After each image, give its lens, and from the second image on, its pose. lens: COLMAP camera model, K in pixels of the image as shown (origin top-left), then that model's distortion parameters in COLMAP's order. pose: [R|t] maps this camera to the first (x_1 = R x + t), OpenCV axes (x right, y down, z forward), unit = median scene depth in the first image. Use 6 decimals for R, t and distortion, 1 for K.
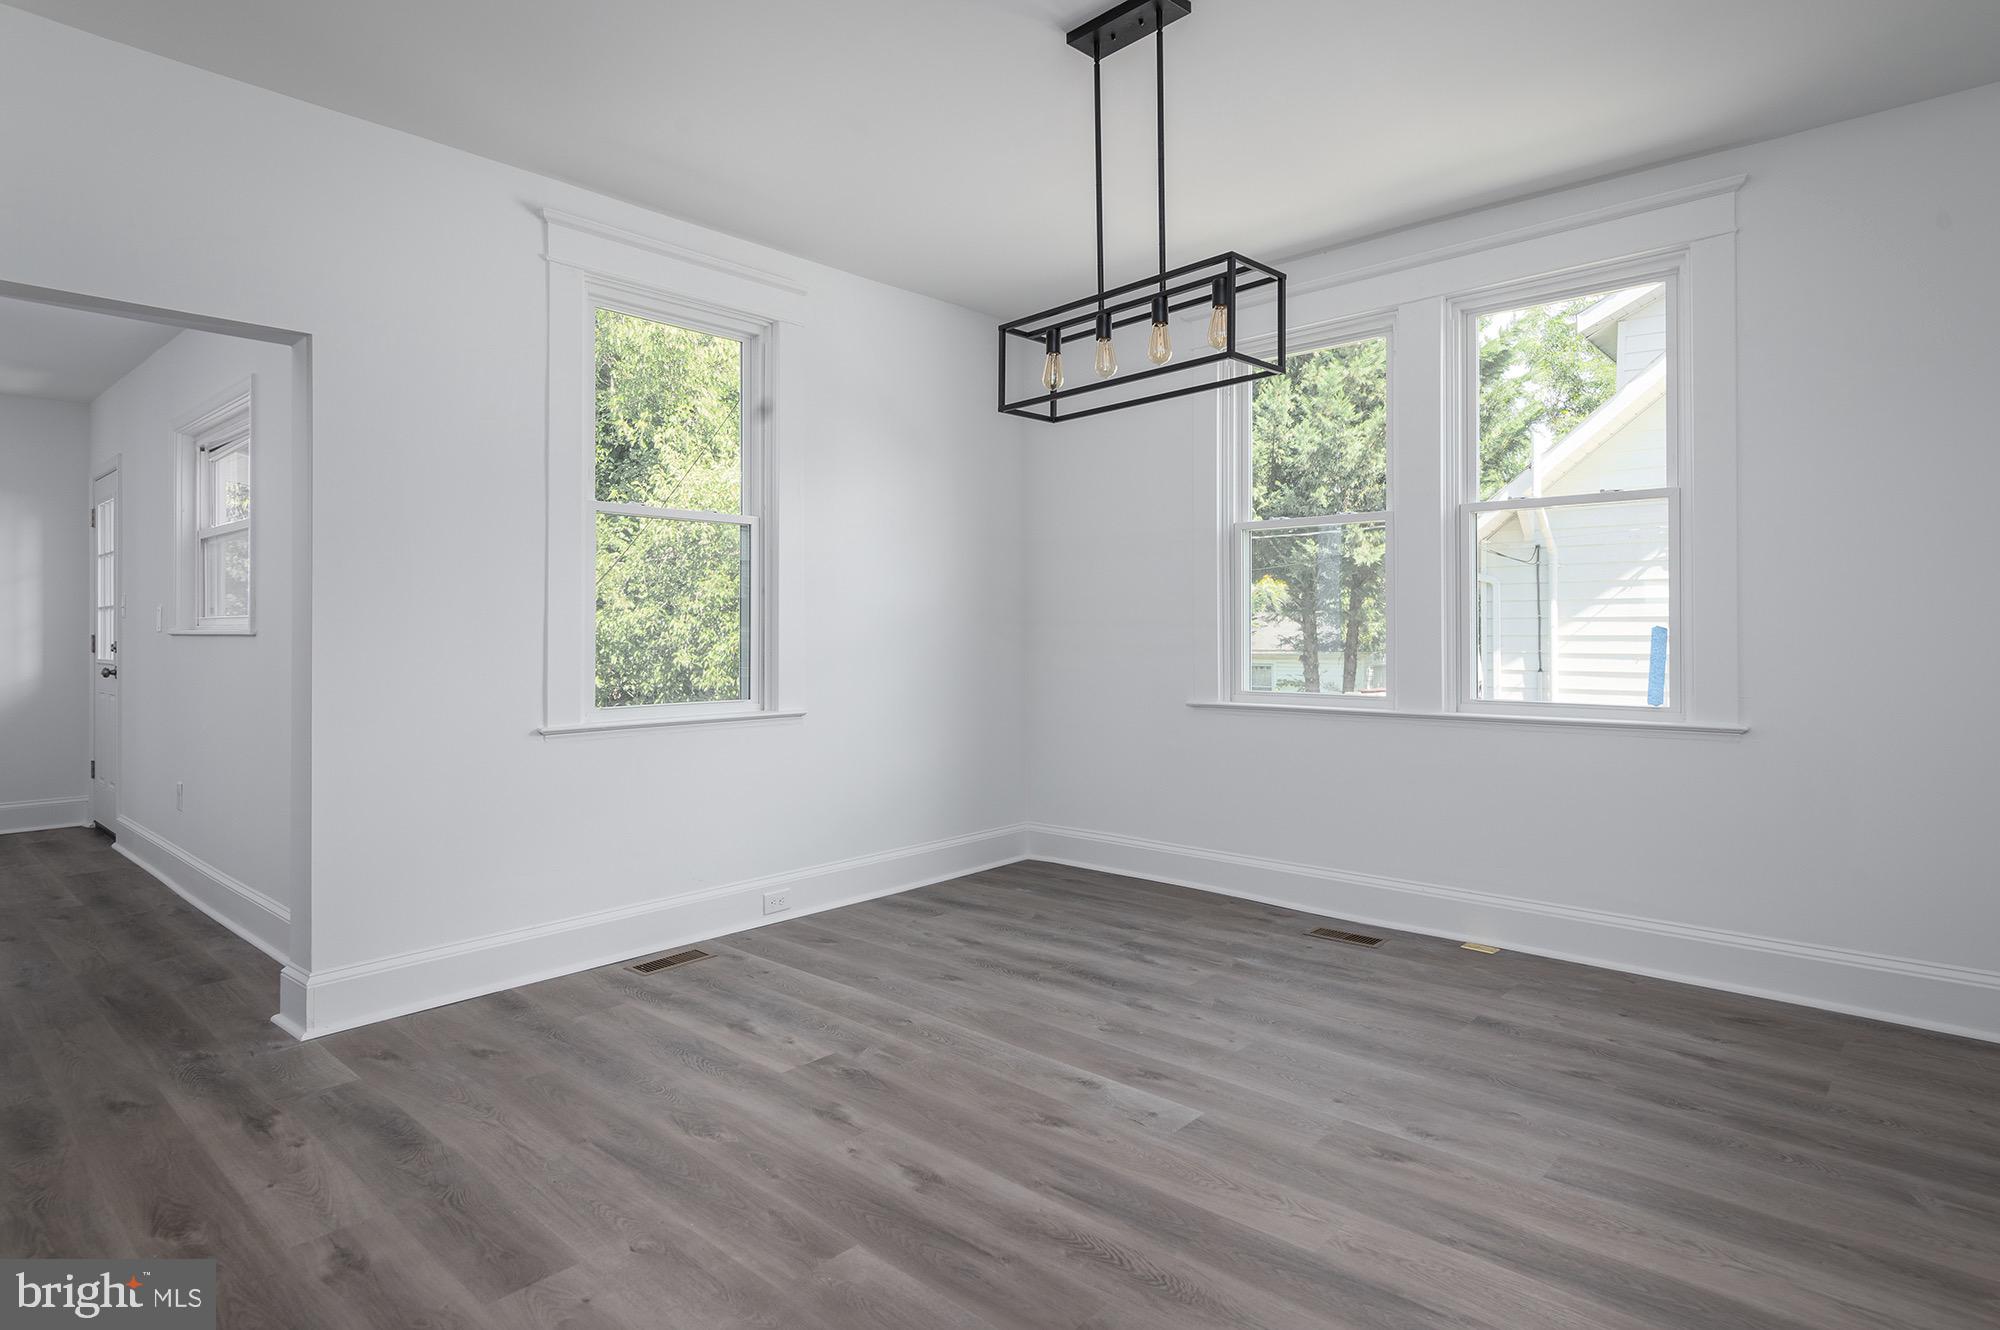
lens RADIAL K [[1056.7, 0, 1007.8], [0, 1056.7, 627.9], [0, 0, 1]] dist [0.003278, -0.001761]
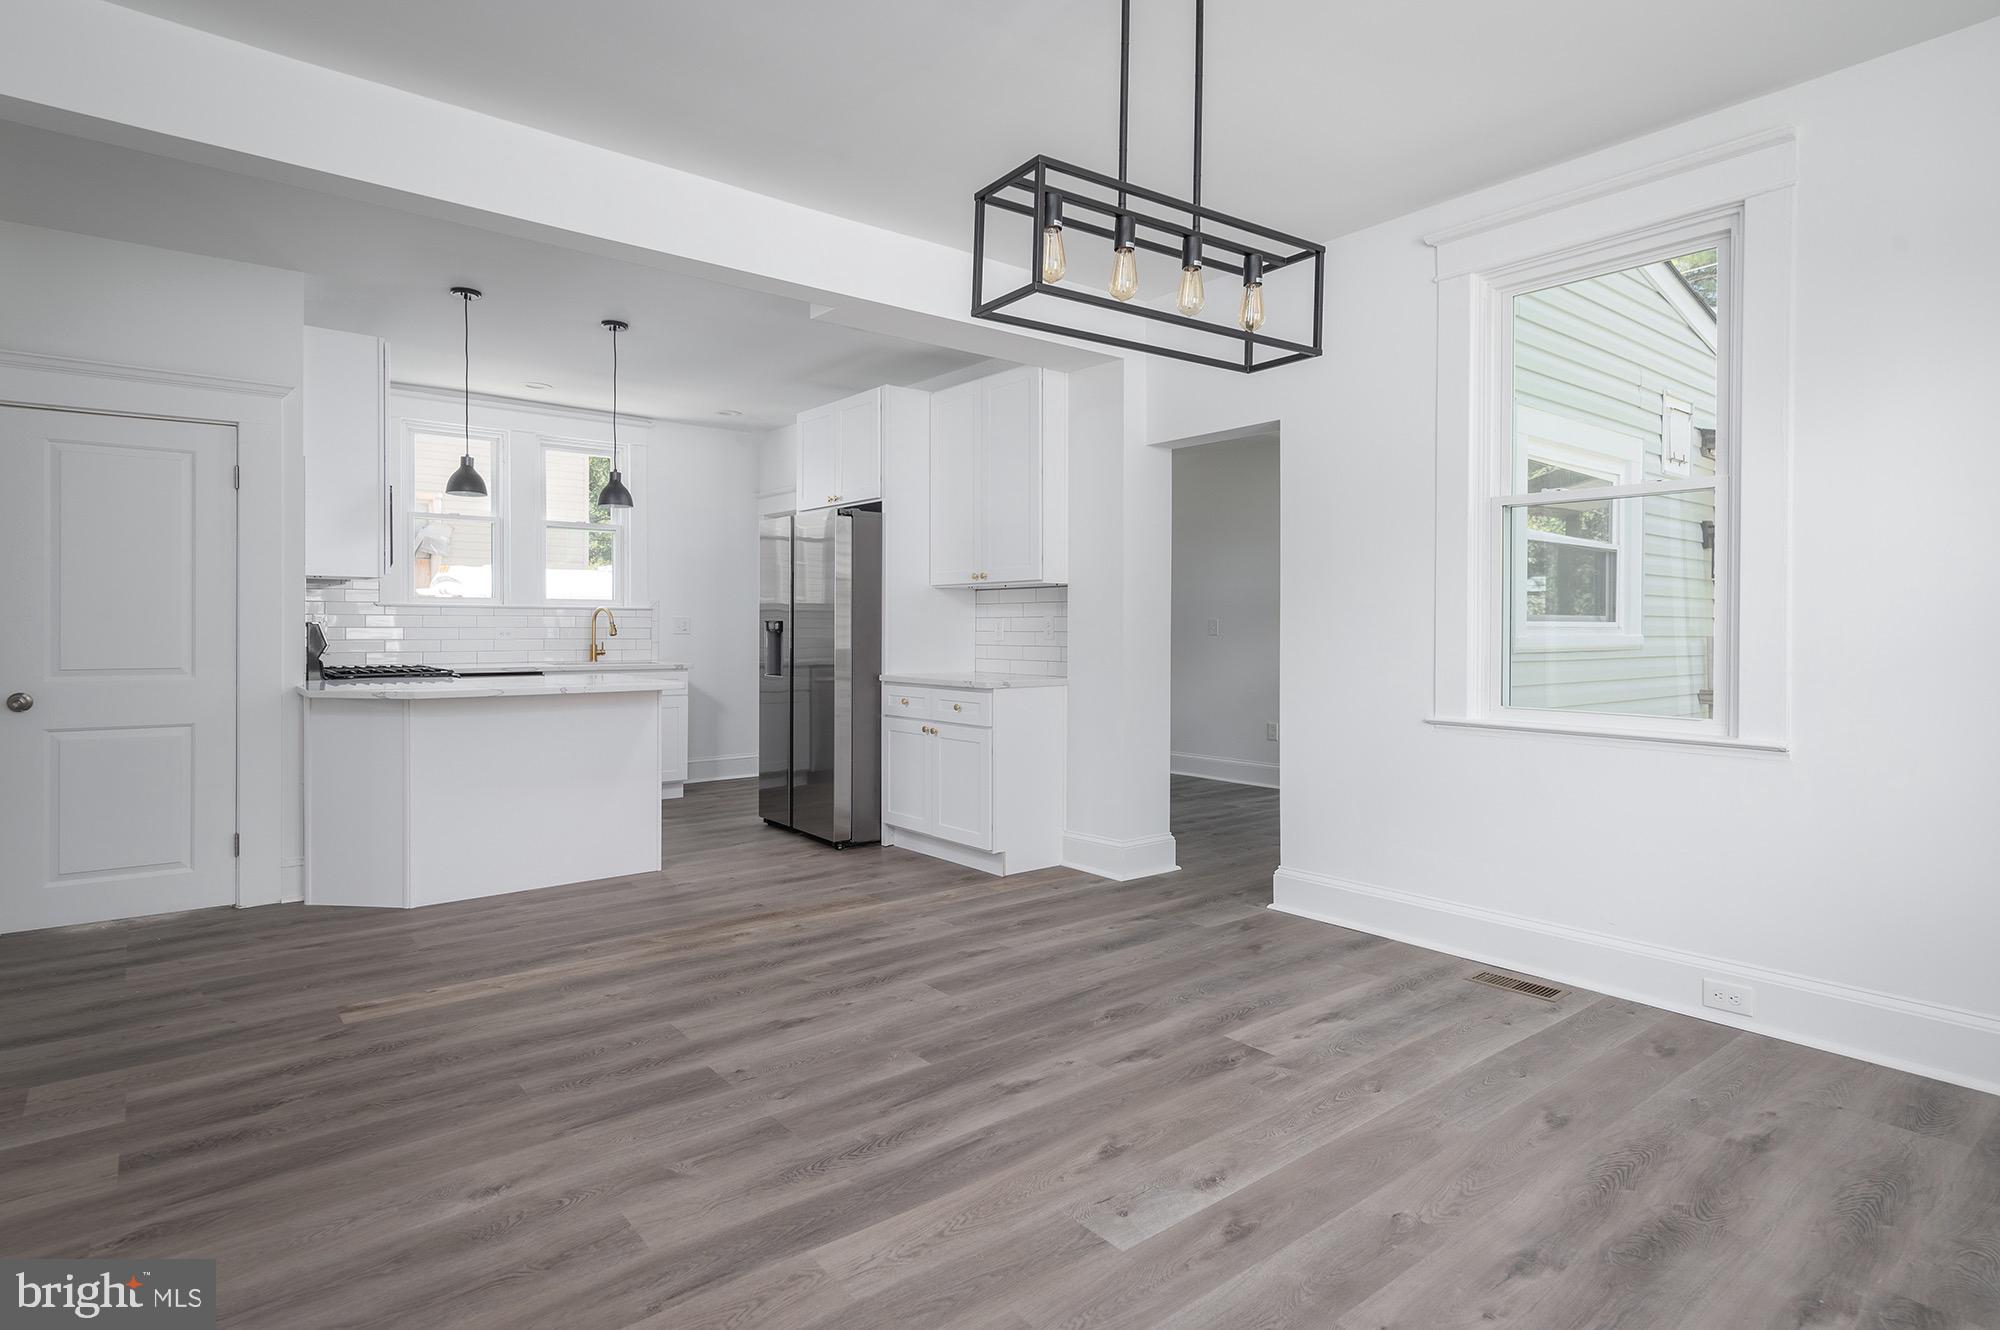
lens RADIAL K [[1056.7, 0, 1032.5], [0, 1056.7, 635.7], [0, 0, 1]] dist [0.003278, -0.001761]
pose [[-0.138241, 0.011888, -0.990327, 0.835059], [-0.002594, 0.999920, 0.012365, -0.000073], [0.990395, 0.004278, -0.138199, 0.909155]]
